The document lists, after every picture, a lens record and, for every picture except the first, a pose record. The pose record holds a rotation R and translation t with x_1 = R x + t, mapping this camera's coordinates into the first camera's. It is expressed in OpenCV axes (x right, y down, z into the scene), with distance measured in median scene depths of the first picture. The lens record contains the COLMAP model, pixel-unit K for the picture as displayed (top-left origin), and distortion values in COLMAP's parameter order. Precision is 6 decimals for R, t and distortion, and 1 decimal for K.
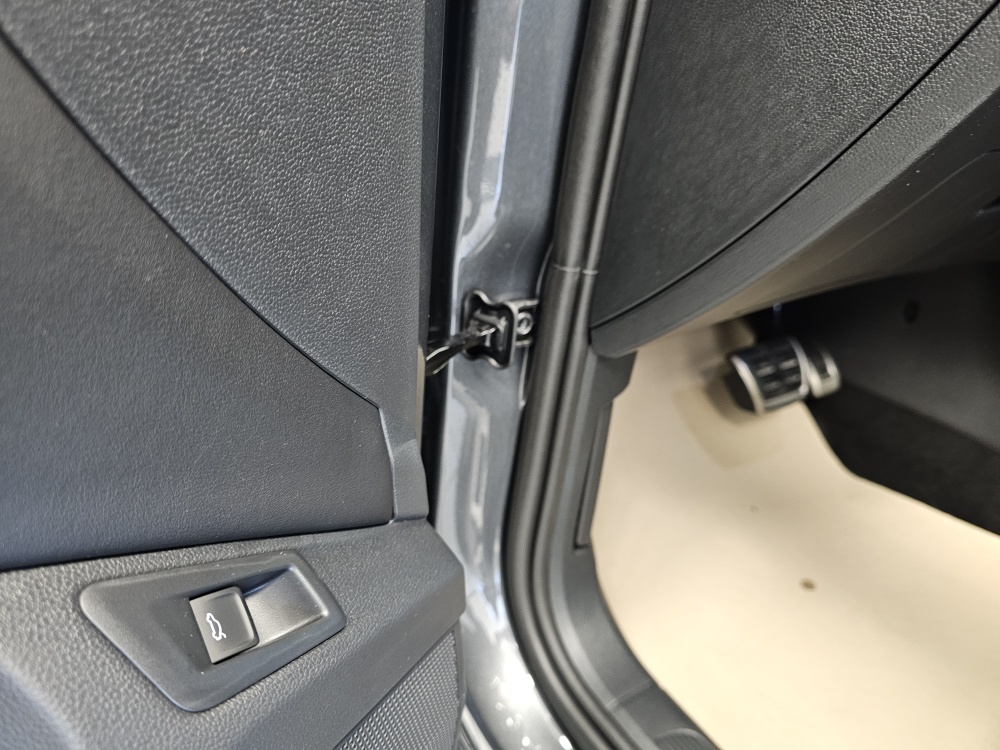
lens RADIAL K [[700.3, 0, 500.0], [0, 700.3, 375.0], [0, 0, 1]] dist [-0.002927, -0.002036]
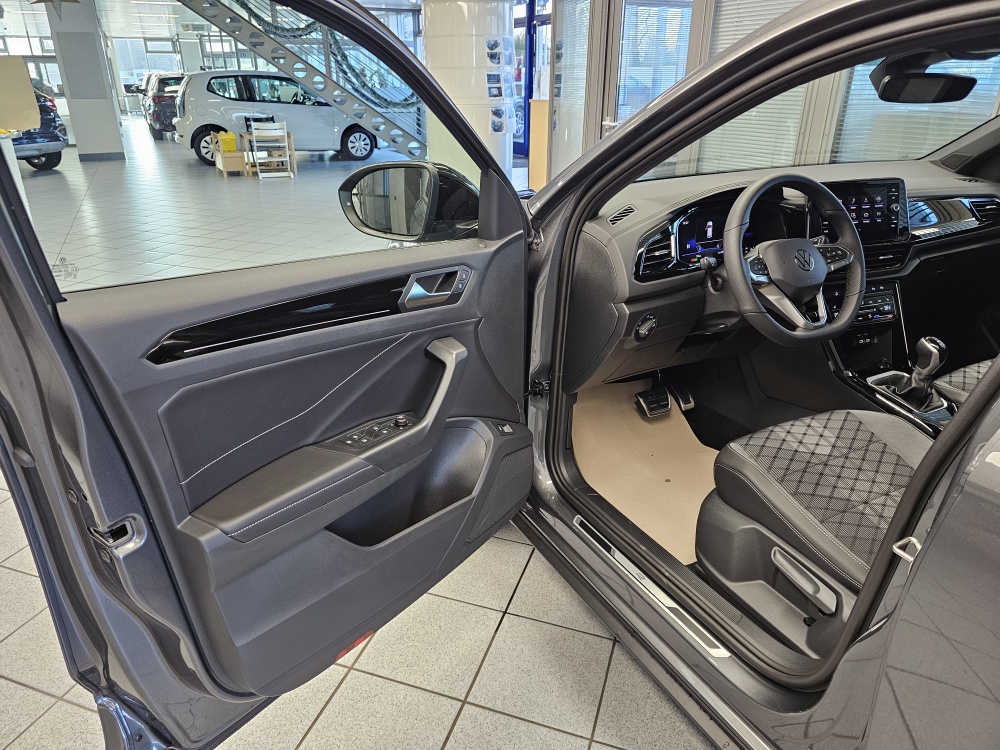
lens RADIAL K [[700.3, 0, 500.0], [0, 700.3, 375.0], [0, 0, 1]] dist [-0.002927, -0.002036]
pose [[0.994023, -0.038406, -0.102189, 0.182003], [0.030341, 0.996386, -0.079337, 0.172430], [0.104867, 0.075762, 0.991596, -3.051483]]
